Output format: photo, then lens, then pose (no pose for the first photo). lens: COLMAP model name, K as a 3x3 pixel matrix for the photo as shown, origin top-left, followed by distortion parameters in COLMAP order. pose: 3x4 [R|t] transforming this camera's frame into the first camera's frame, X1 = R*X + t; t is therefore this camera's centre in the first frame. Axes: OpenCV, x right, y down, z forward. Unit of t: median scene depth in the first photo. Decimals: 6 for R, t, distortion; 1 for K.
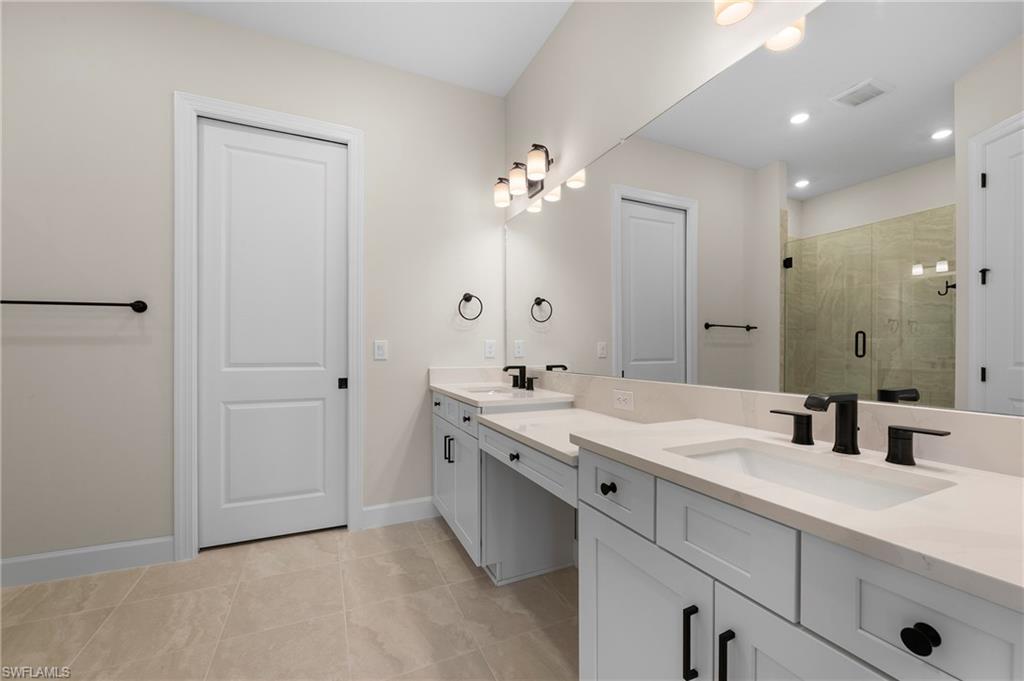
lens RADIAL K [[409.8, 0, 515.9], [0, 409.8, 342.1], [0, 0, 1]] dist [-0.009120, -0.000438]
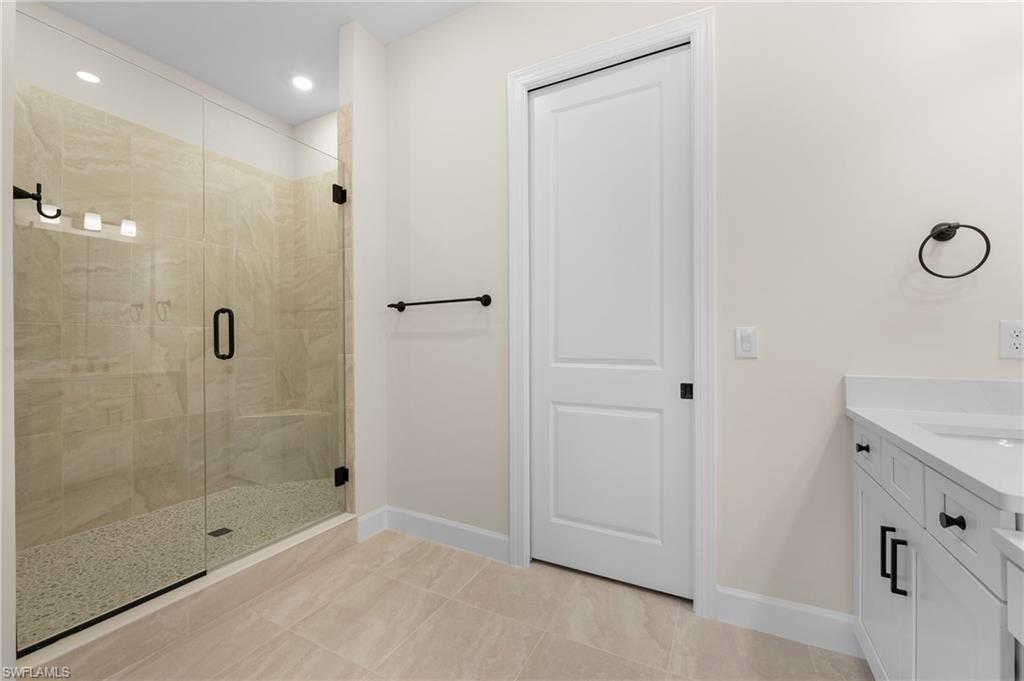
lens RADIAL K [[409.8, 0, 515.9], [0, 409.8, 342.1], [0, 0, 1]] dist [-0.009120, -0.000438]
pose [[0.611599, -0.001712, -0.791166, -0.059017], [0.019565, 0.999725, 0.012961, 0.004580], [0.790926, -0.023406, 0.611464, 0.372758]]
